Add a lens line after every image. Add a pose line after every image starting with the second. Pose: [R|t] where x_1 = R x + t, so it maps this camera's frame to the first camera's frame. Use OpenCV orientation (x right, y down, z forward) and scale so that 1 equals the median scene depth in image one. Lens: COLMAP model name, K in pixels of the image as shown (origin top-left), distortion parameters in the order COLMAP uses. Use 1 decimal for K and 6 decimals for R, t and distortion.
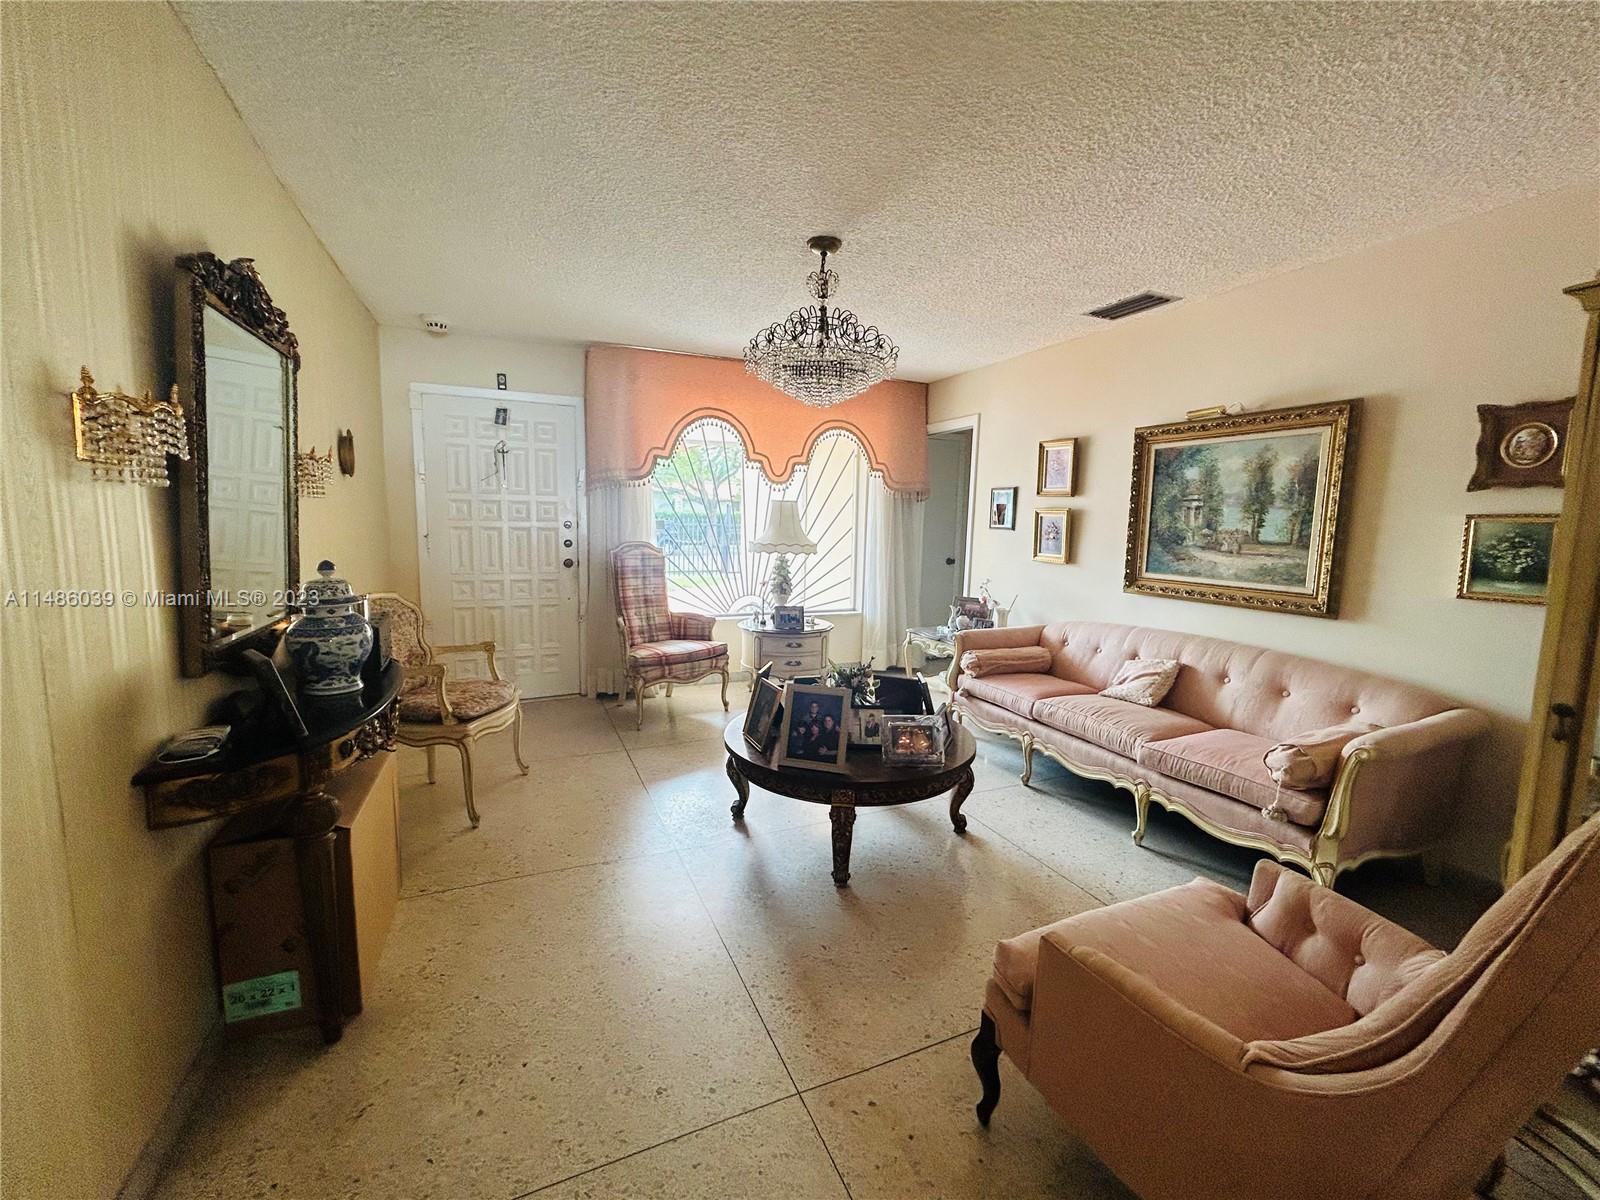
lens RADIAL K [[650.3, 0, 792.4], [0, 650.3, 594.5], [0, 0, 1]] dist [0.001251, -0.000010]
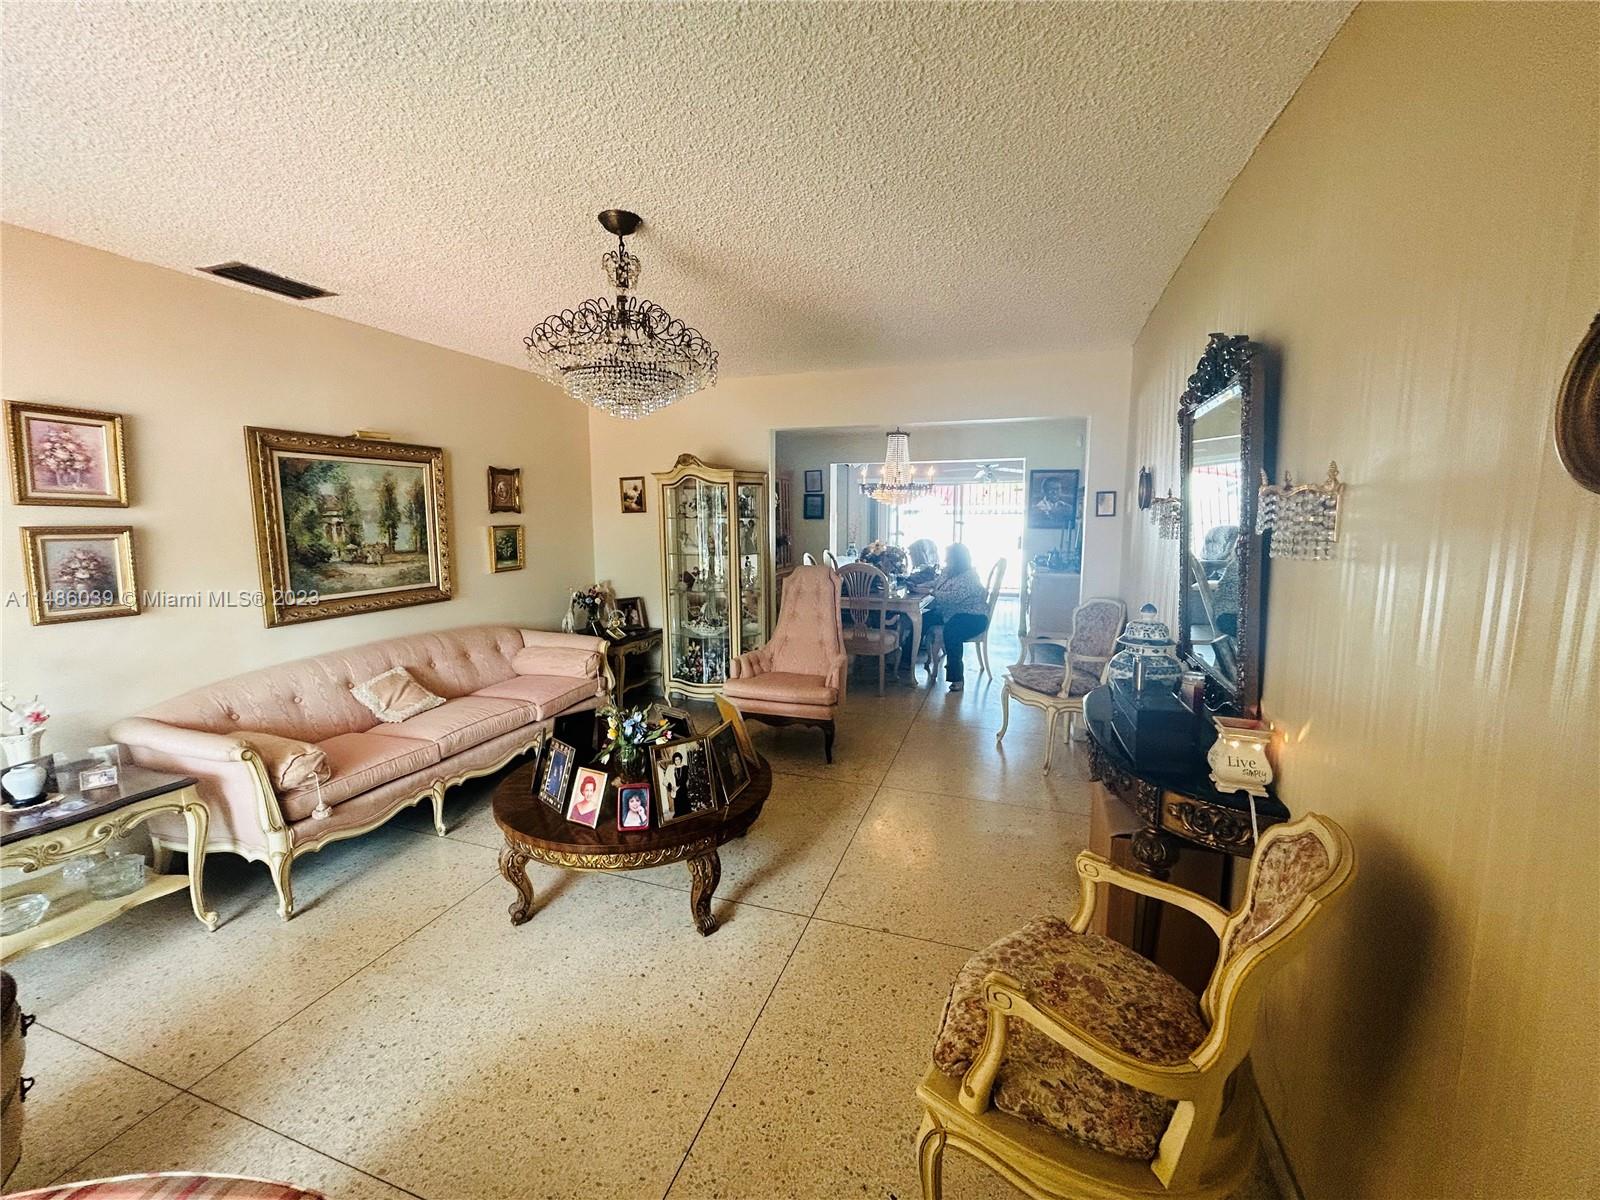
lens RADIAL K [[650.3, 0, 798.5], [0, 650.3, 591.3], [0, 0, 1]] dist [0.001251, -0.000010]
pose [[-0.733109, -0.084865, 0.674796, -0.584609], [0.082017, 0.973912, 0.211587, -0.187170], [-0.675148, 0.210462, -0.707023, 1.259484]]
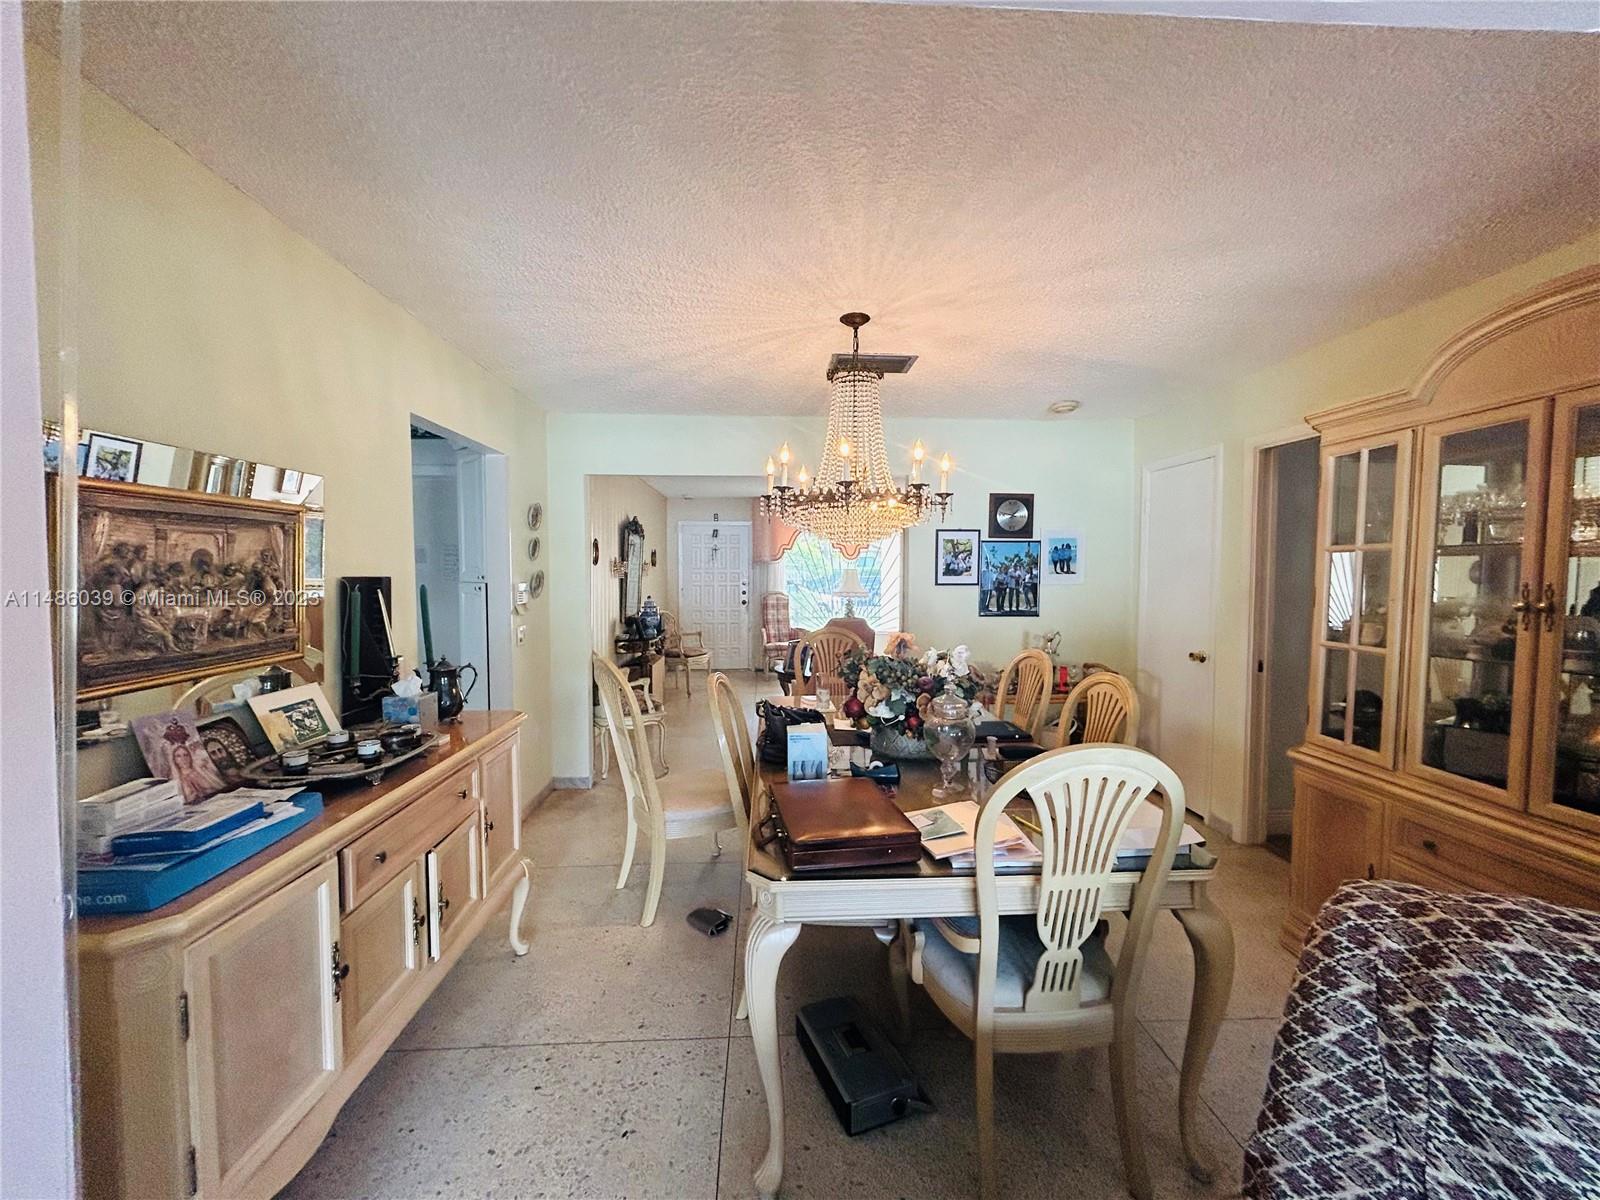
lens RADIAL K [[650.3, 0, 804.6], [0, 650.3, 601.5], [0, 0, 1]] dist [0.001251, -0.000010]
pose [[0.937276, 0.003309, -0.348574, 0.726248], [-0.027953, 0.997448, -0.065692, 0.104298], [0.347467, 0.071315, 0.934976, -1.117118]]
